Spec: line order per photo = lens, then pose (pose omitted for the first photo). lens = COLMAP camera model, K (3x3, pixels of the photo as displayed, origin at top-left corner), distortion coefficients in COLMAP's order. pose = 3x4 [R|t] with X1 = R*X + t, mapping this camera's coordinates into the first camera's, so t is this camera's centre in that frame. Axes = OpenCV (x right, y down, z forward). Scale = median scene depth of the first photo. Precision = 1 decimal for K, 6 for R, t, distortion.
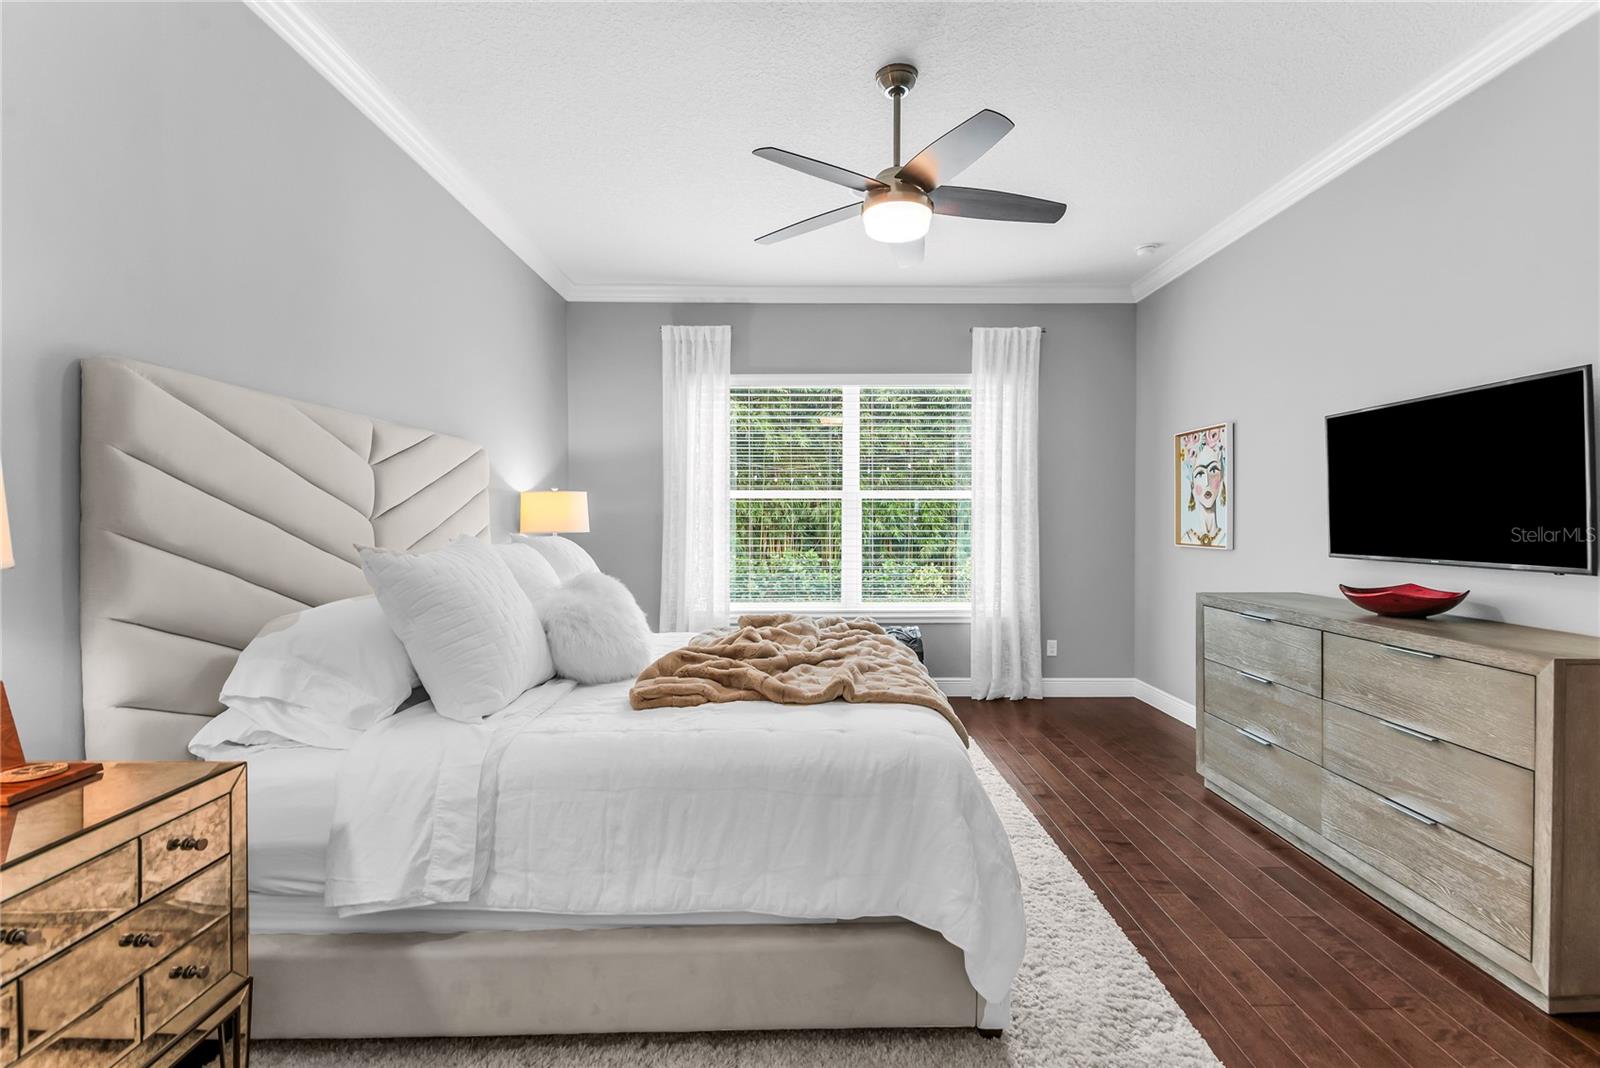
lens RADIAL K [[707.9, 0, 806.8], [0, 707.9, 524.0], [0, 0, 1]] dist [-0.000018, 0.000005]
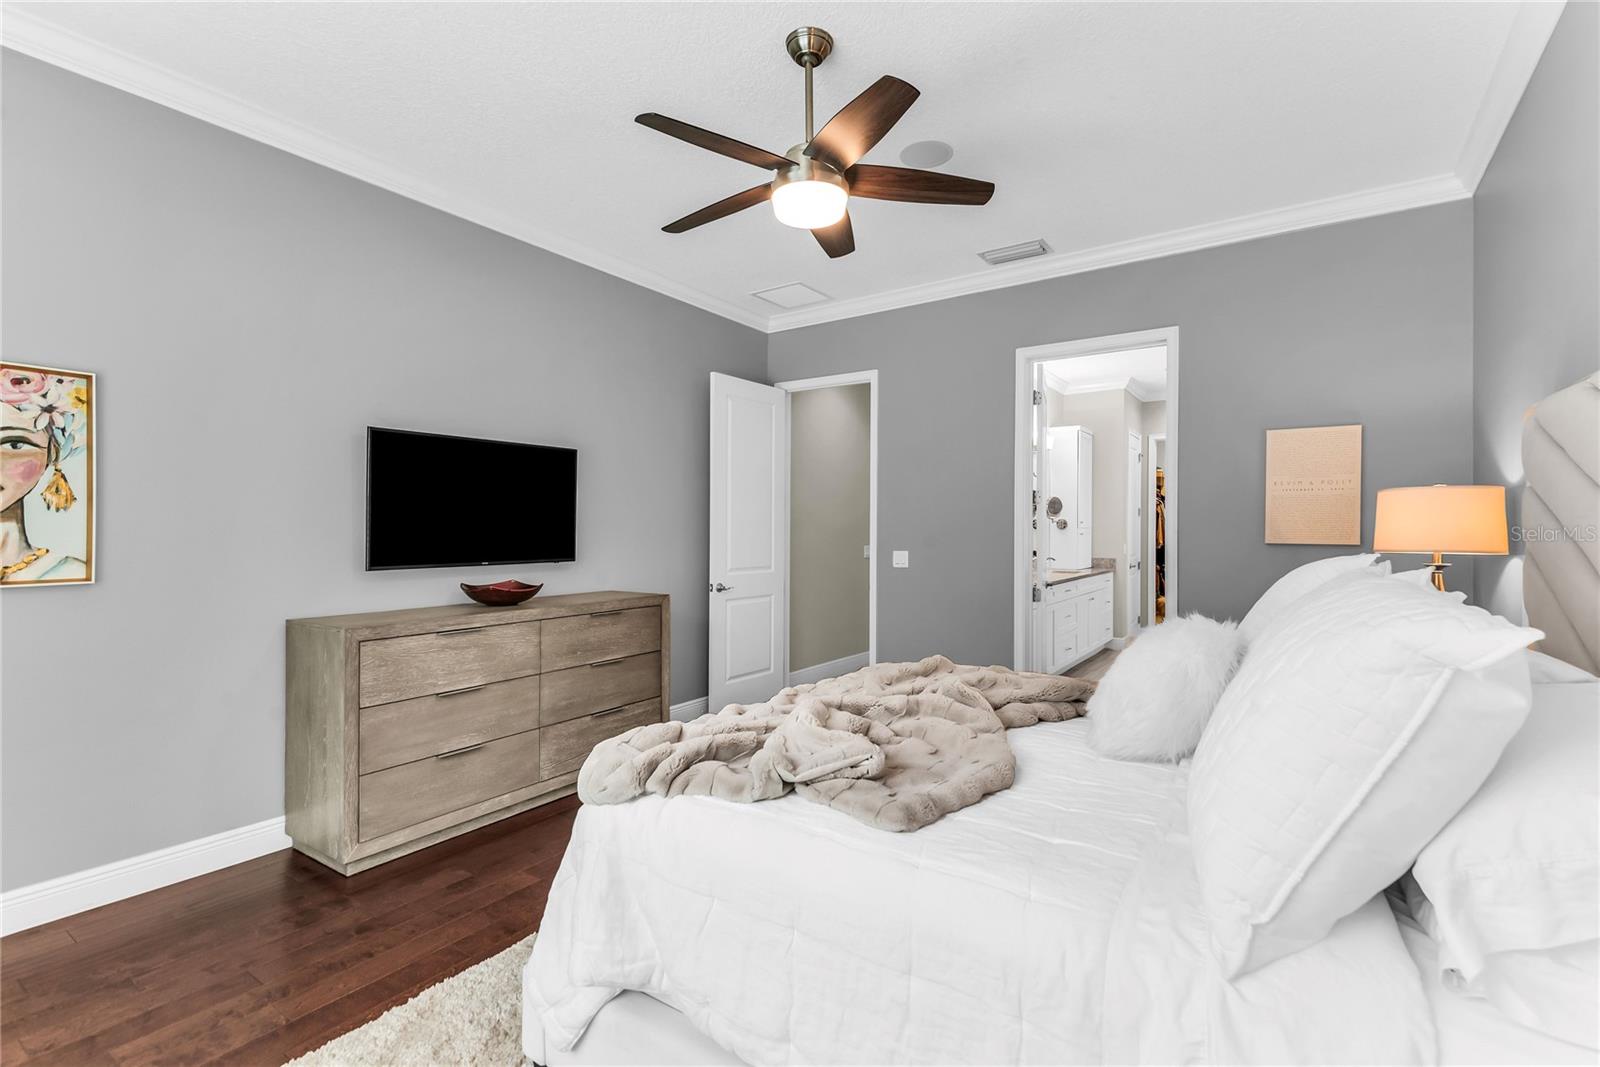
lens RADIAL K [[707.9, 0, 806.8], [0, 707.9, 523.5], [0, 0, 1]] dist [-0.000018, 0.000005]
pose [[-0.813880, -0.003096, 0.581025, -0.298794], [0.002129, 0.999963, 0.008310, -0.021901], [-0.581030, 0.008000, -0.813843, 1.343222]]
